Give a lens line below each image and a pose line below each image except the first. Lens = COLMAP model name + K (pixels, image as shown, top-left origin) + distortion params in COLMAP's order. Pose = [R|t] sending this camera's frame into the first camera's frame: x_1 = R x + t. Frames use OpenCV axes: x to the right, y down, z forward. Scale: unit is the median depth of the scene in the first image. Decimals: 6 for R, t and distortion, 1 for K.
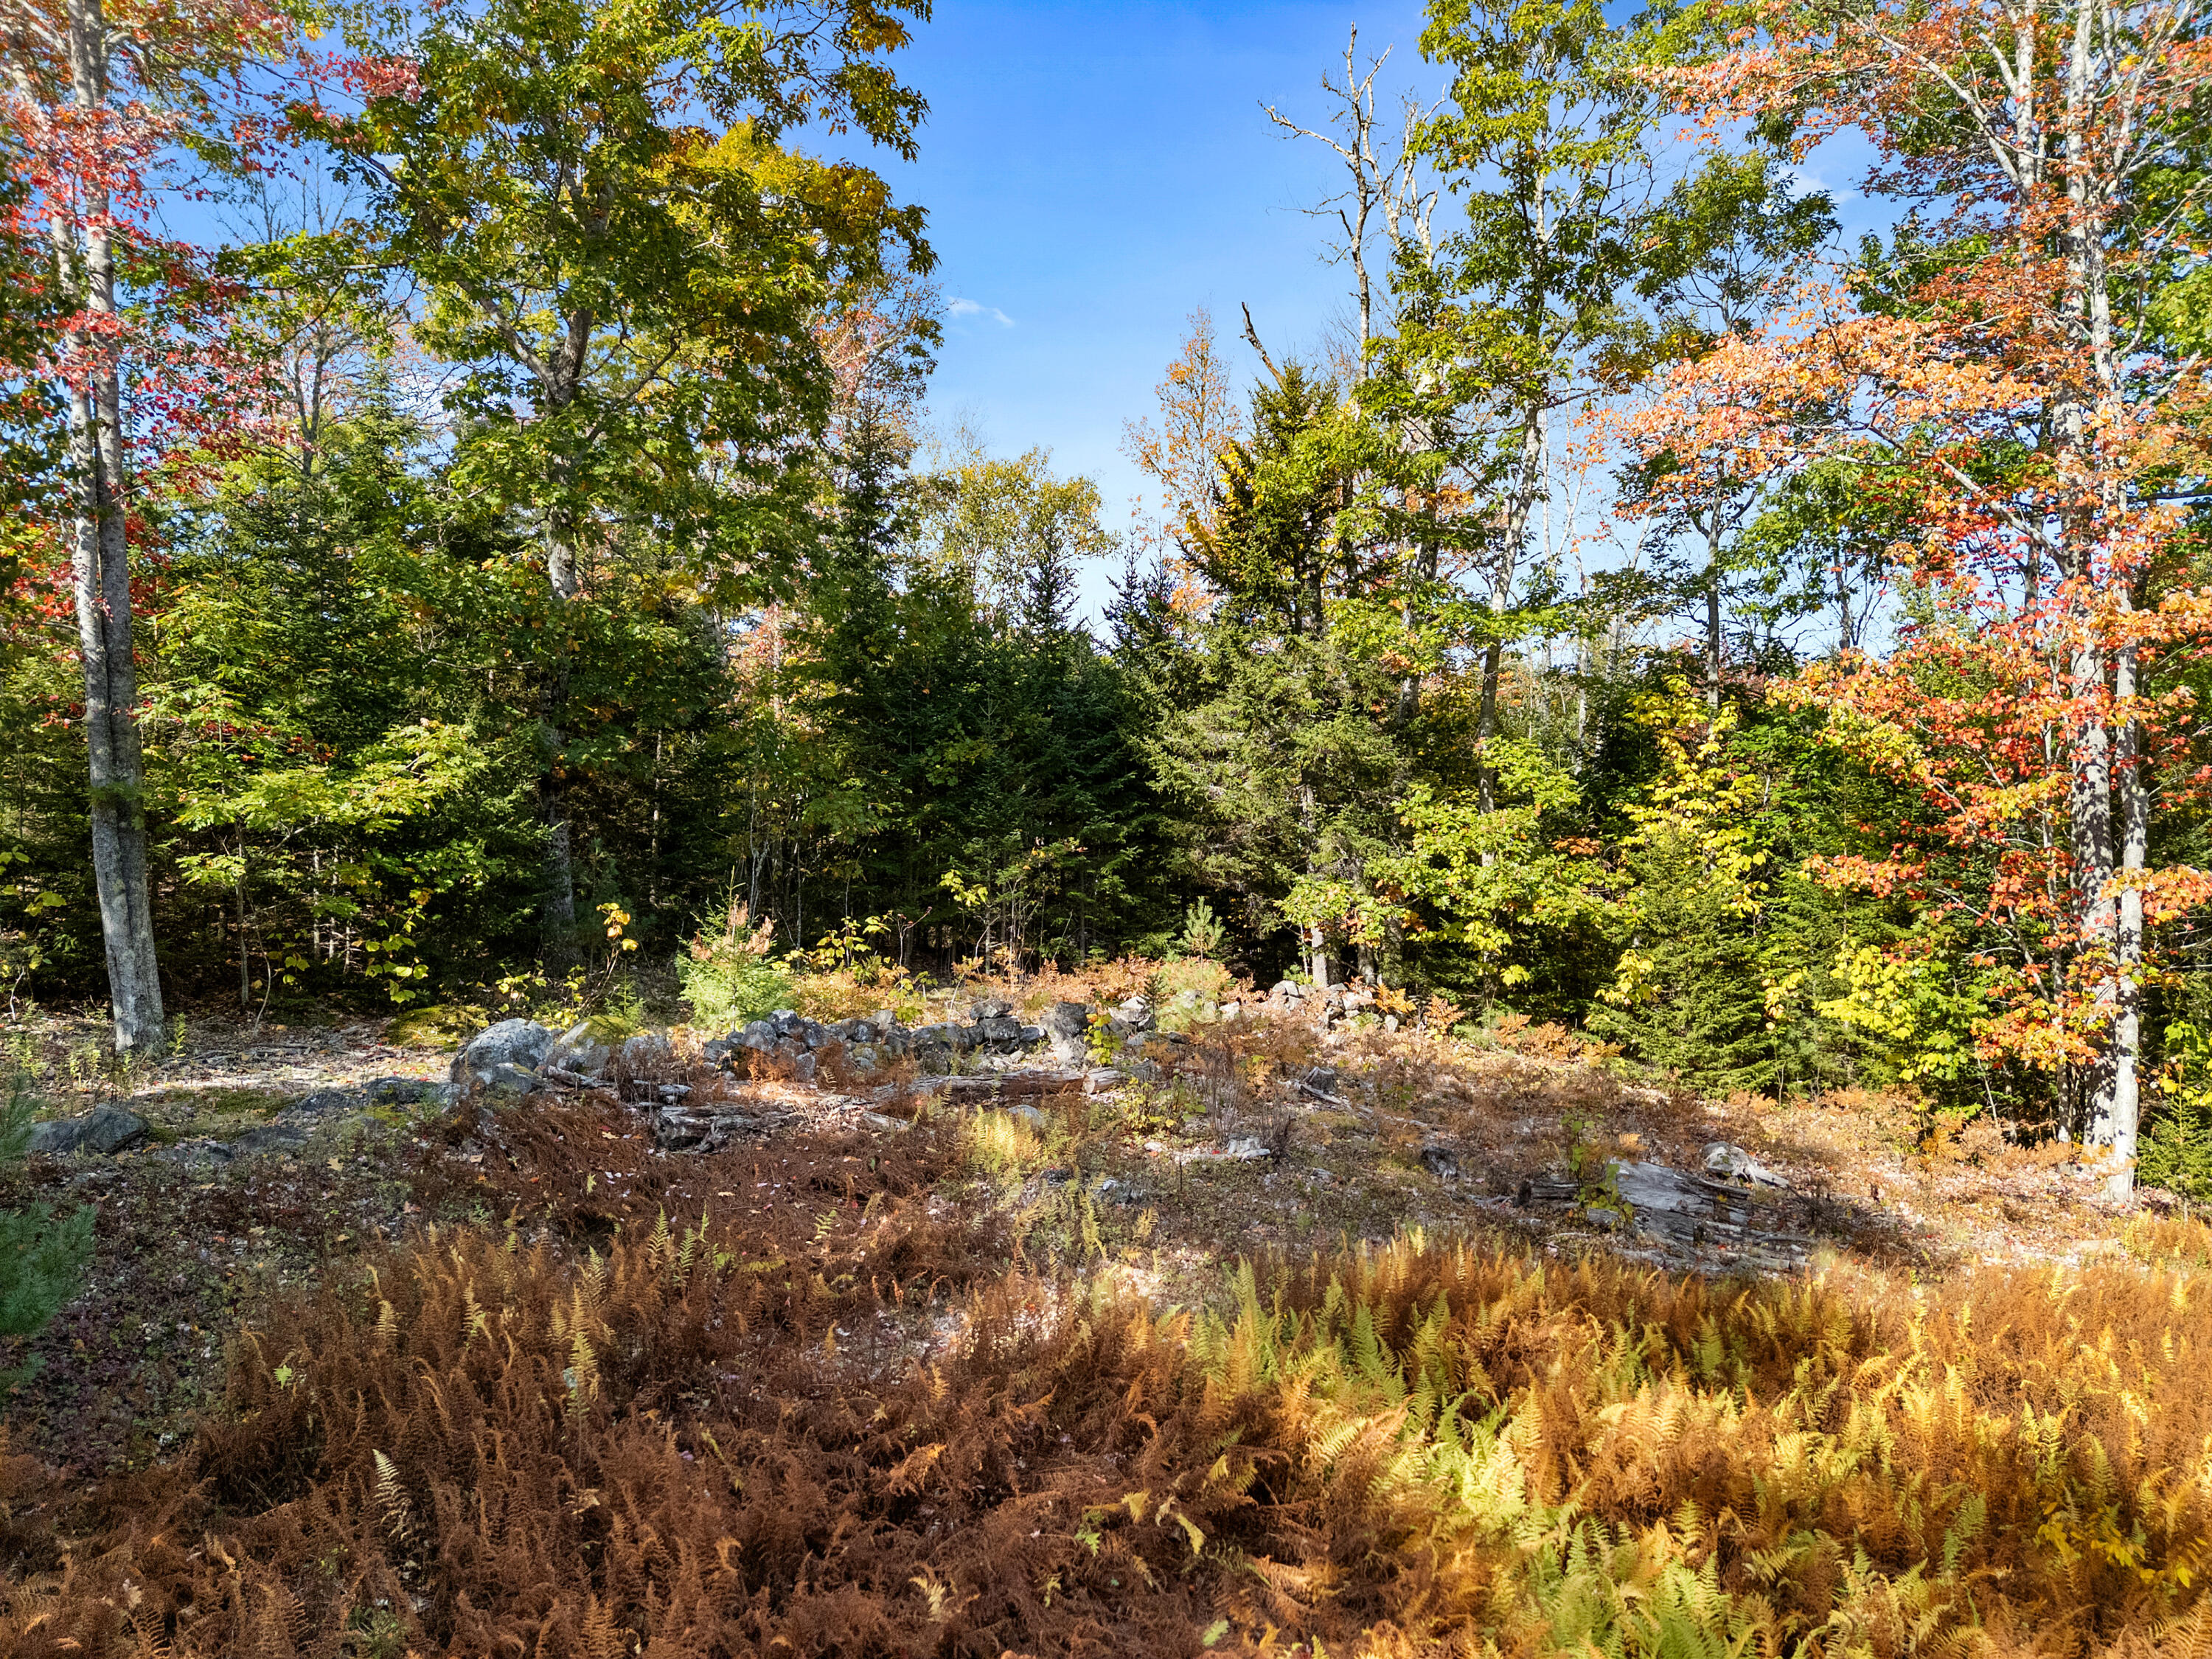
lens RADIAL K [[1617.7, 0, 1129.6], [0, 1617.7, 855.4], [0, 0, 1]] dist [0.072464, -0.062612]
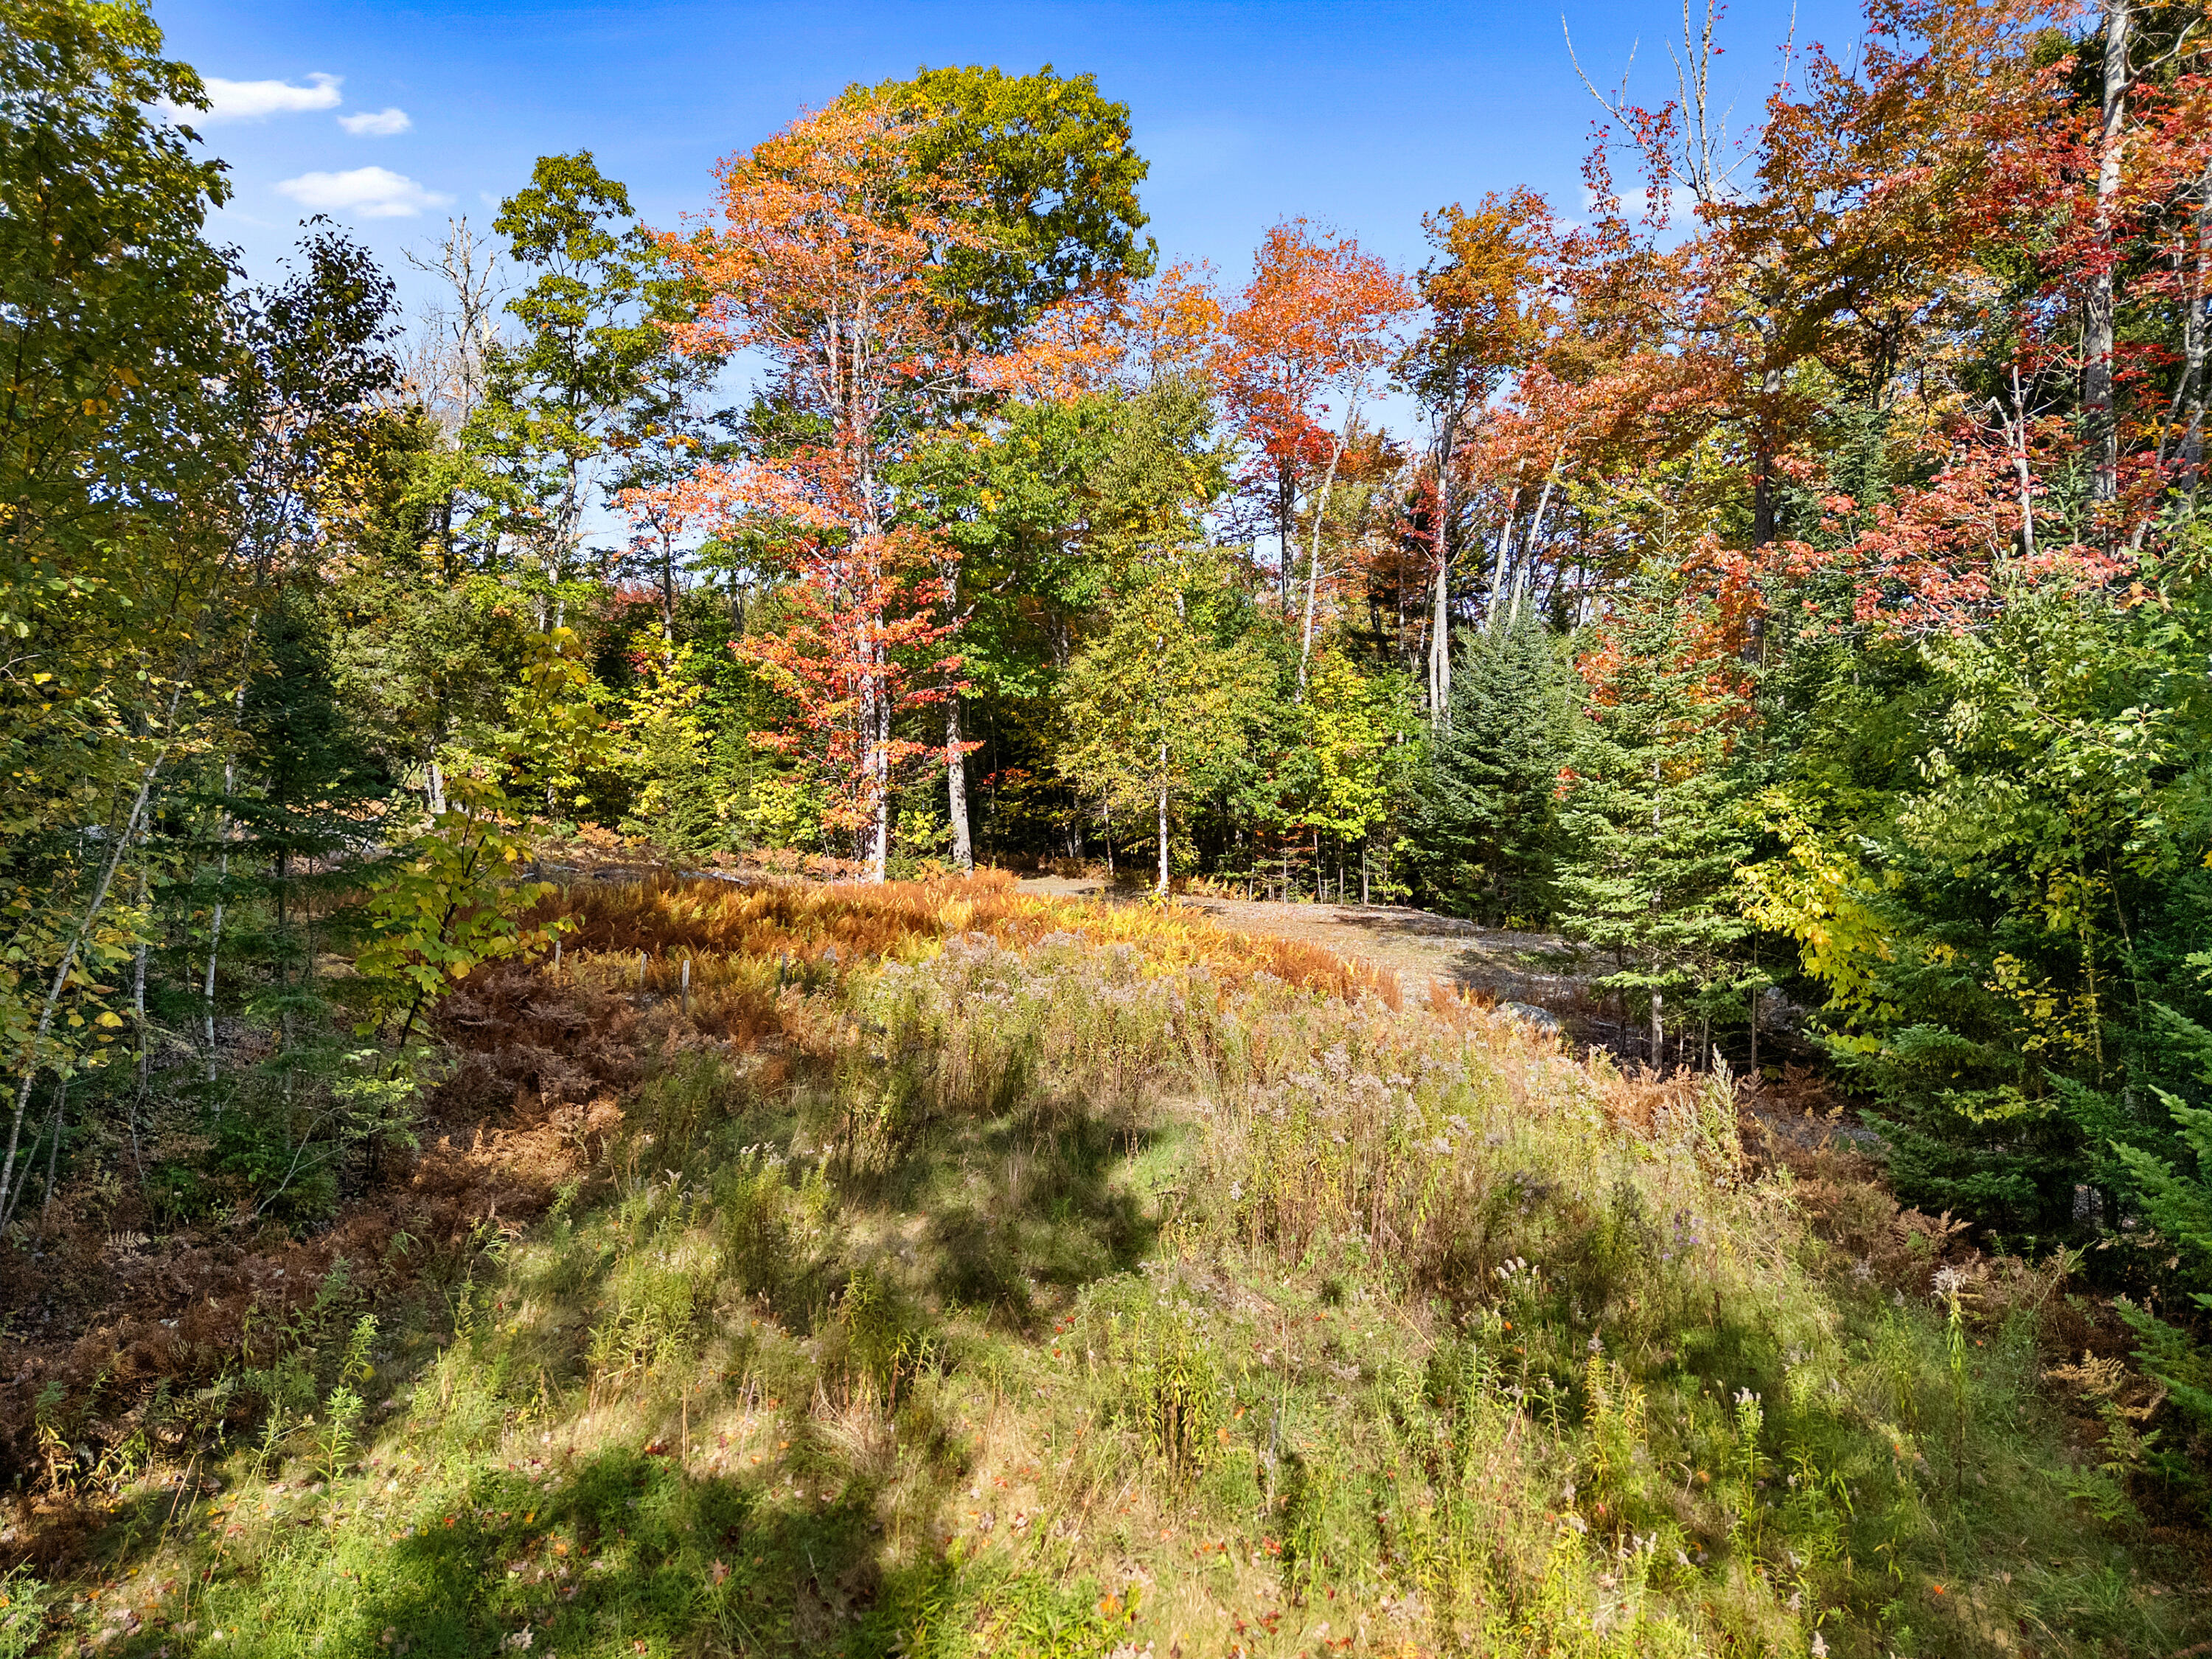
lens RADIAL K [[1617.7, 0, 1095.5], [0, 1617.7, 826.1], [0, 0, 1]] dist [0.072464, -0.062612]
pose [[0.786814, -0.035249, 0.616182, -0.378448], [-0.003909, 0.998063, 0.062085, -0.009041], [-0.617177, -0.051258, 0.785153, -0.657599]]
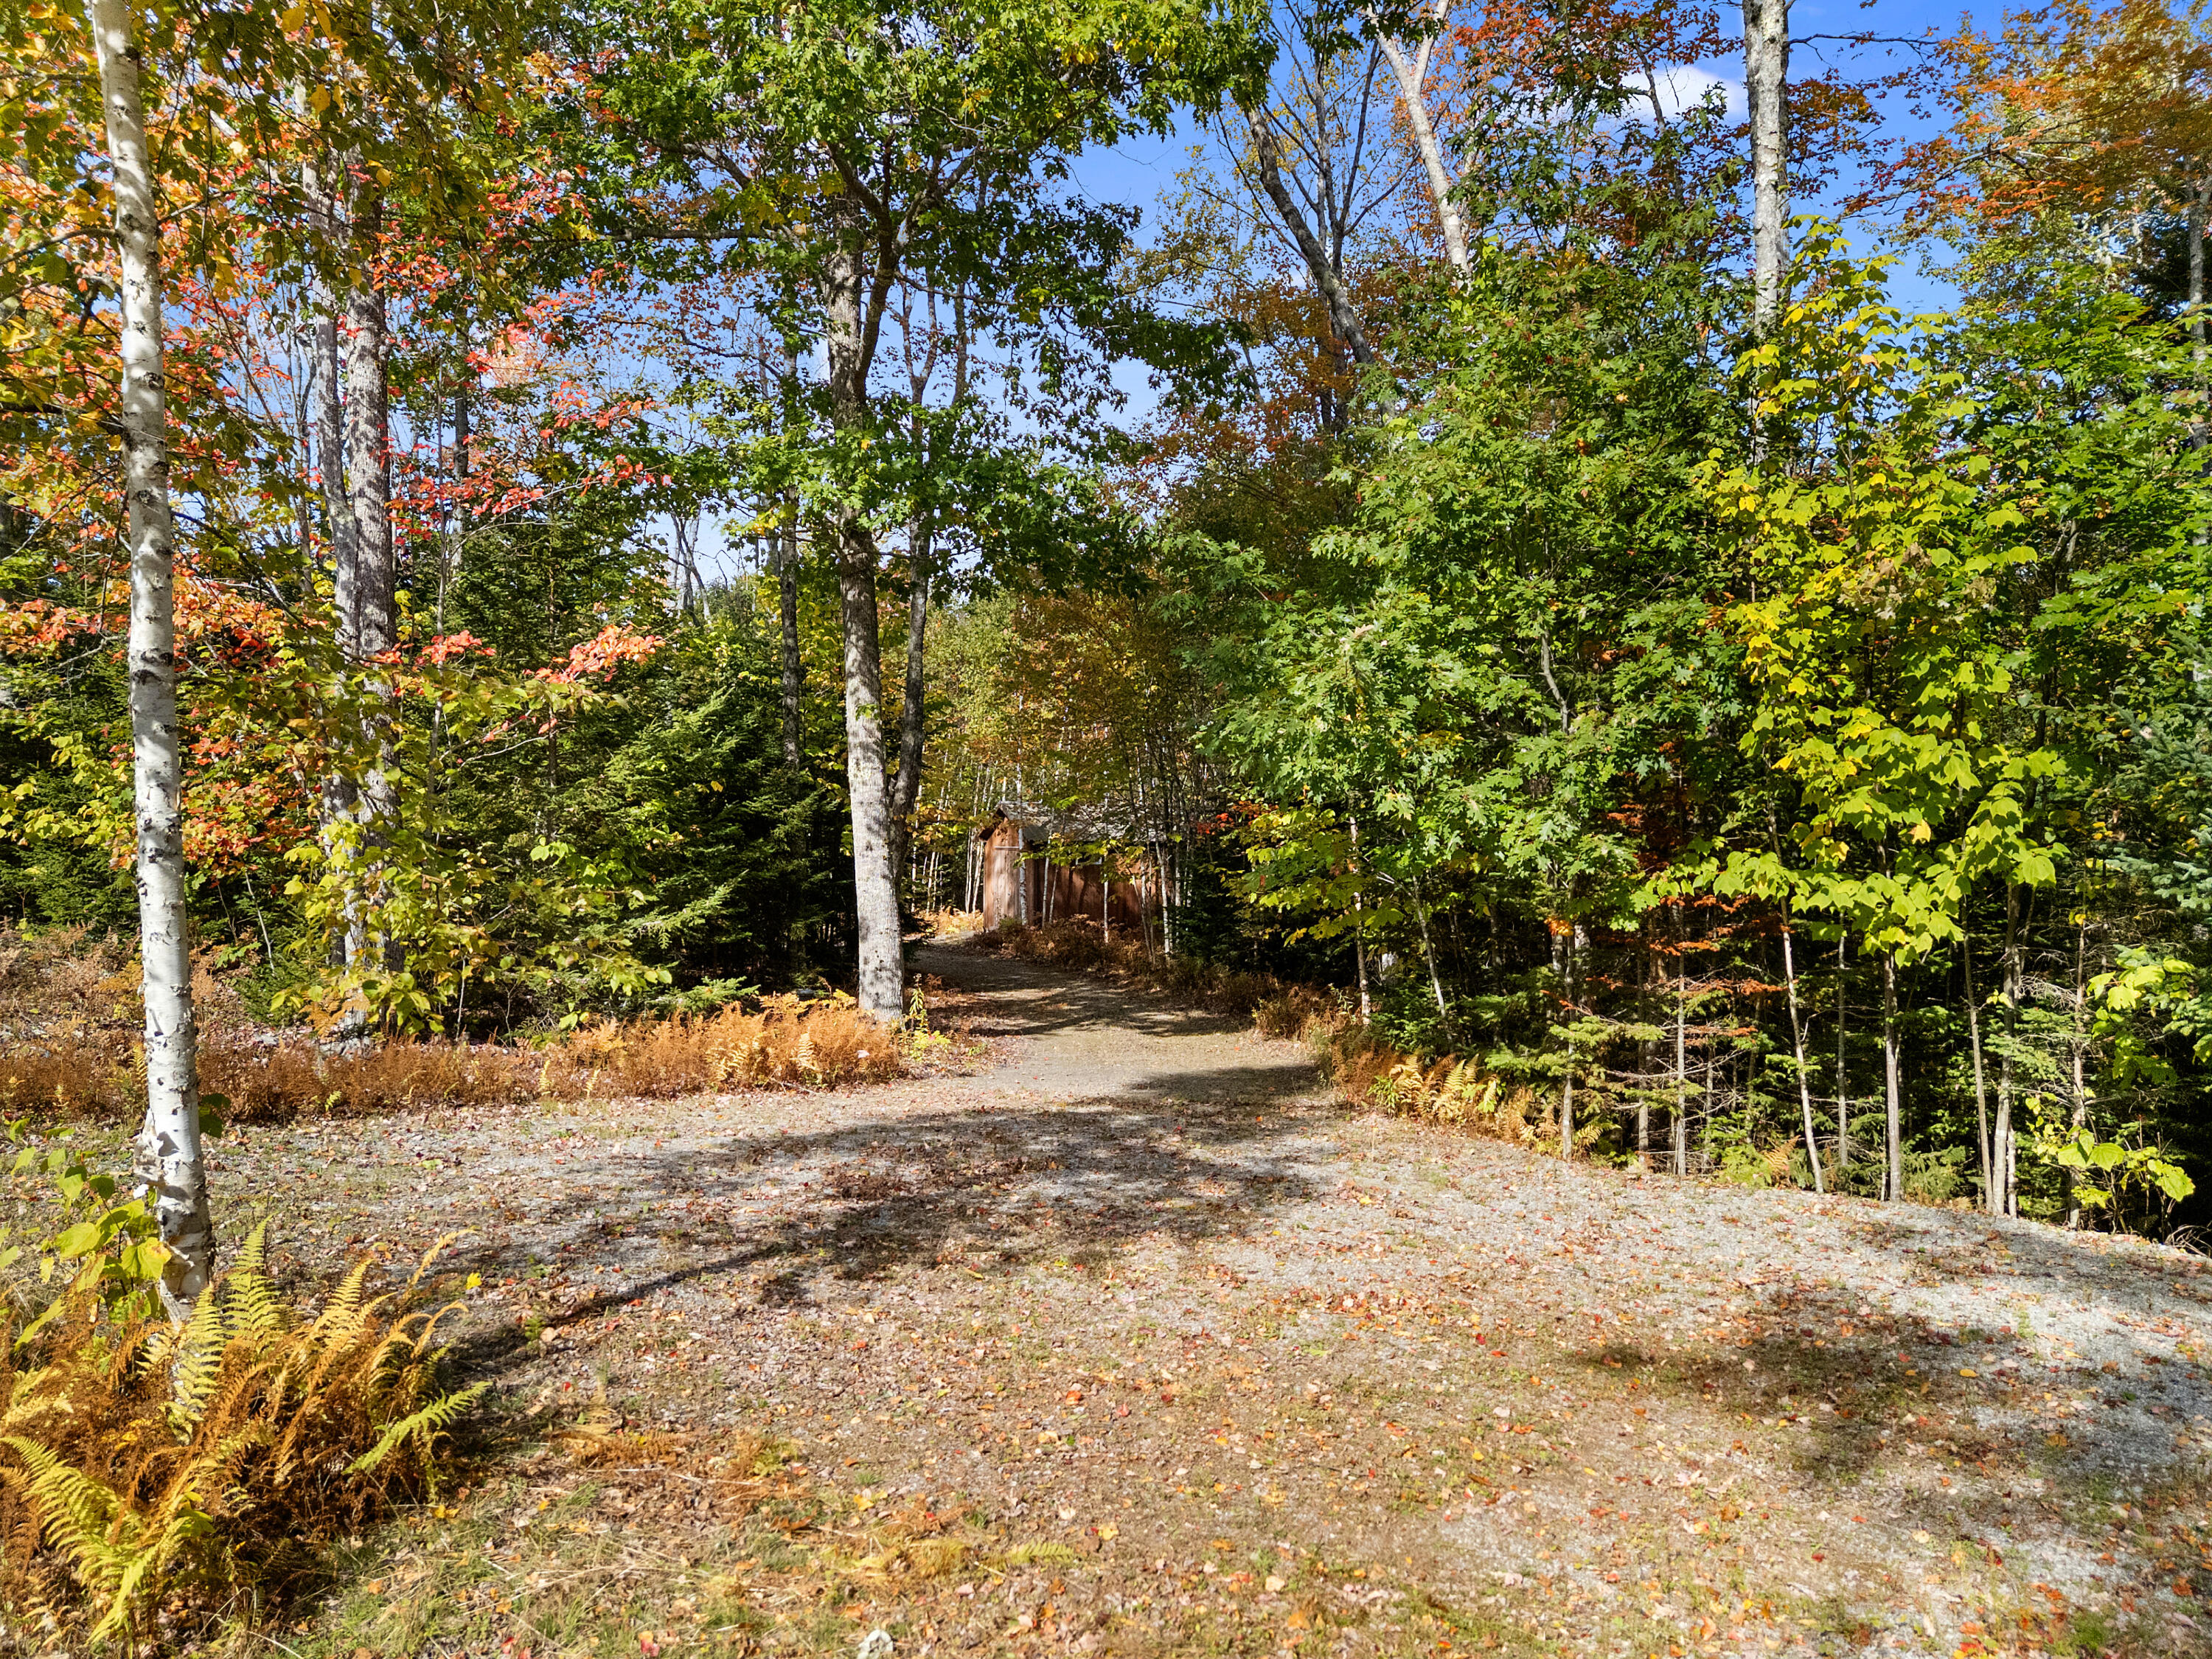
lens RADIAL K [[1617.7, 0, 1104.7], [0, 1617.7, 836.0], [0, 0, 1]] dist [0.072464, -0.062612]
pose [[0.976131, 0.007174, 0.217064, 0.591319], [-0.005006, 0.999932, -0.010540, 0.085120], [-0.217124, 0.009202, 0.976101, 0.140351]]
